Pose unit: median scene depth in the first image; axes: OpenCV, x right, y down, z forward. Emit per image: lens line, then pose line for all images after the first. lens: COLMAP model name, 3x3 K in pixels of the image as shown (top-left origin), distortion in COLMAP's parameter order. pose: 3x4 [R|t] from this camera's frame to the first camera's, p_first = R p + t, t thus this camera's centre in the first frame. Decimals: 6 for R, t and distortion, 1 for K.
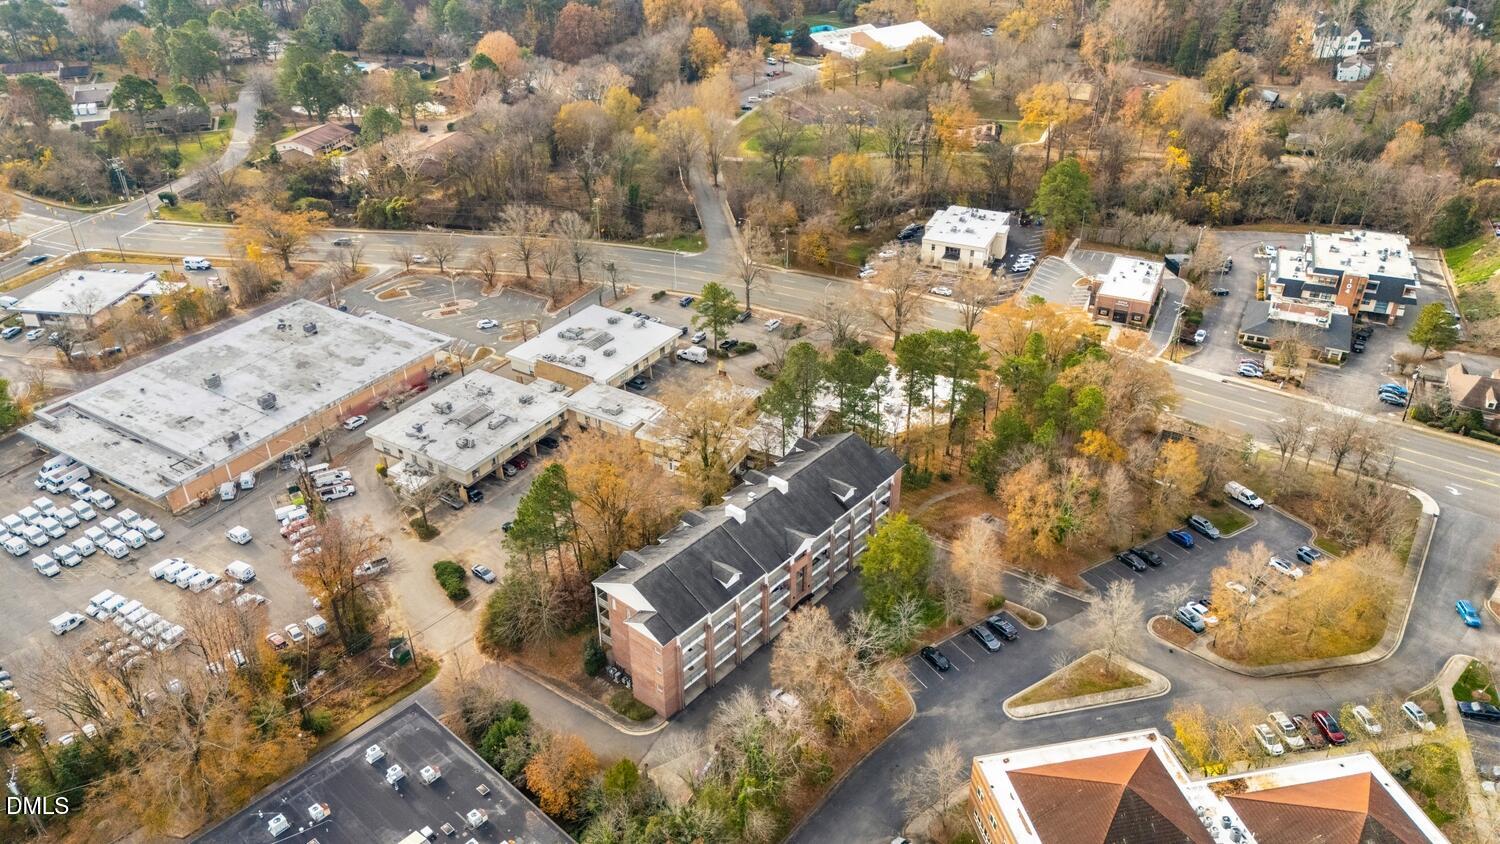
lens RADIAL K [[1103.1, 0, 758.0], [0, 1103.1, 424.0], [0, 0, 1]] dist [0.081917, -0.074117]
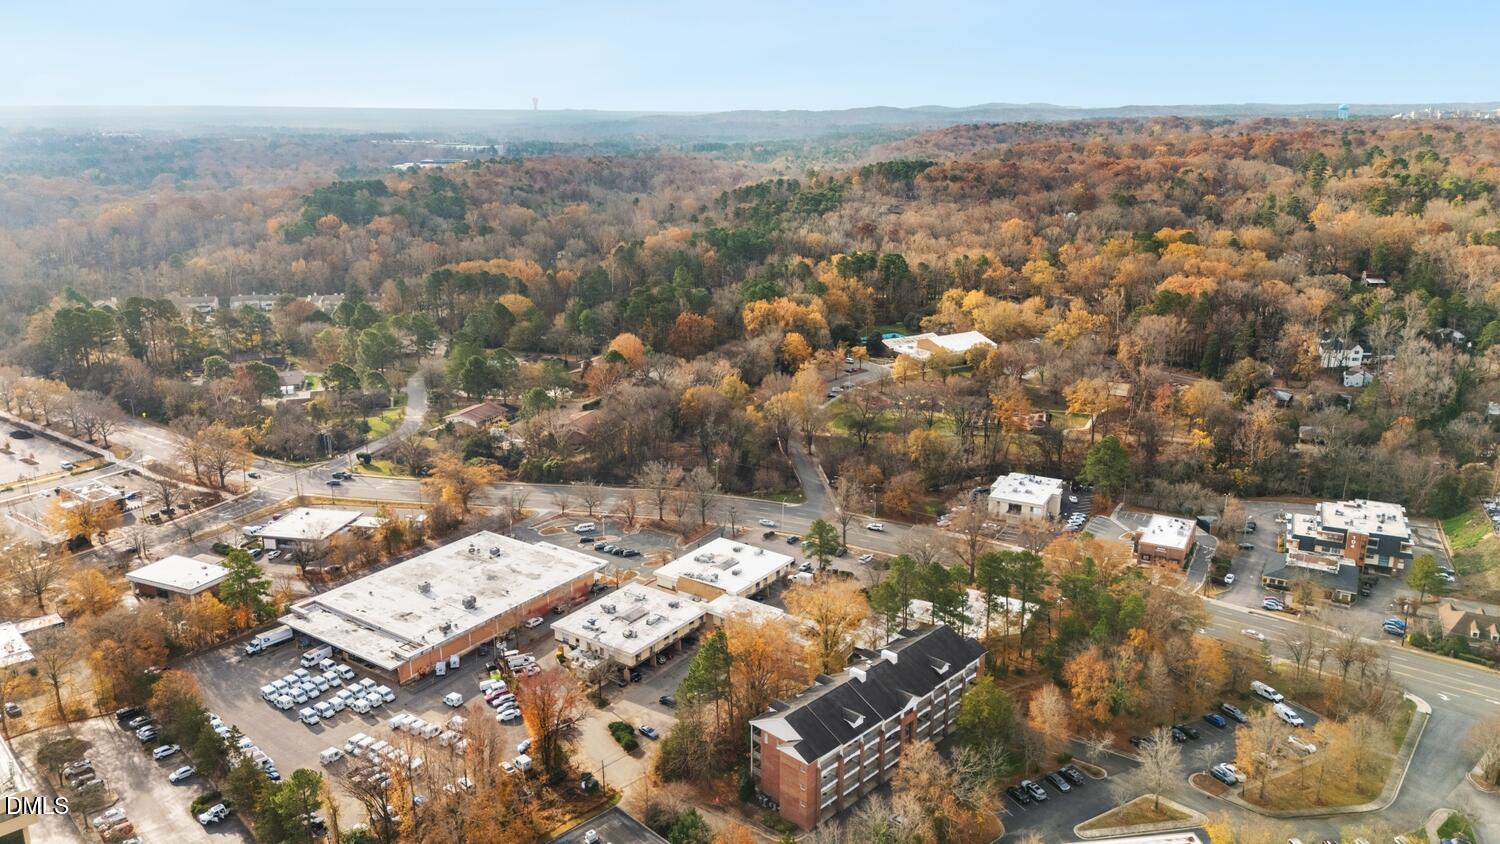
lens RADIAL K [[1103.1, 0, 754.9], [0, 1103.1, 428.5], [0, 0, 1]] dist [0.081917, -0.074117]
pose [[0.998487, 0.020181, -0.051153, -0.059412], [-0.032709, 0.965736, -0.257458, 0.104200], [0.044205, 0.258741, 0.964935, -0.248263]]
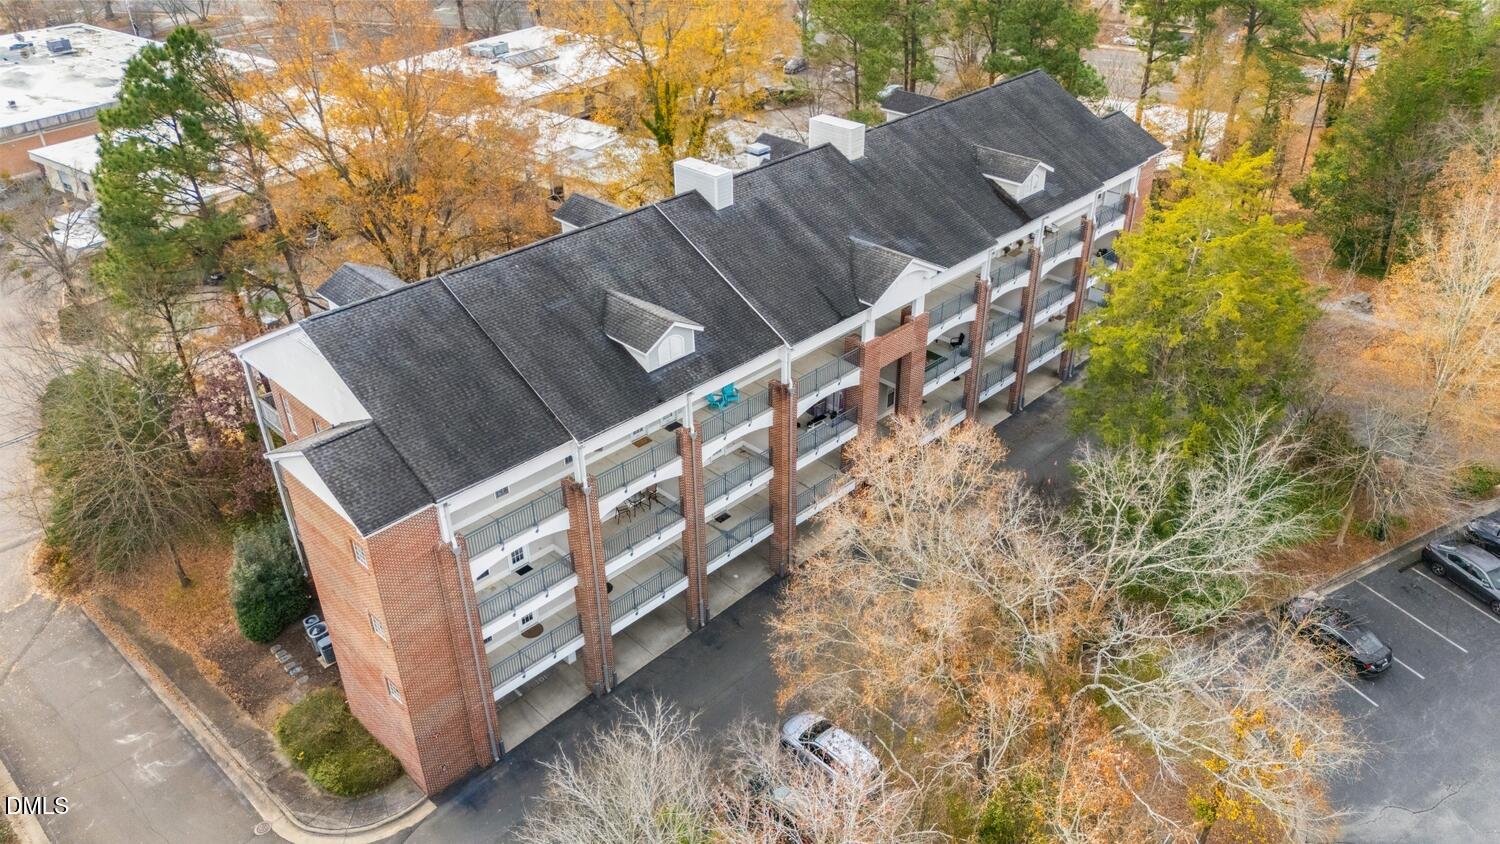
lens RADIAL K [[1103.1, 0, 748.7], [0, 1103.1, 421.4], [0, 0, 1]] dist [0.081917, -0.074117]
pose [[0.996735, 0.030966, -0.074567, 0.015372], [-0.030551, 0.999511, 0.006701, 0.111972], [0.074738, -0.004401, 0.997193, 0.491909]]
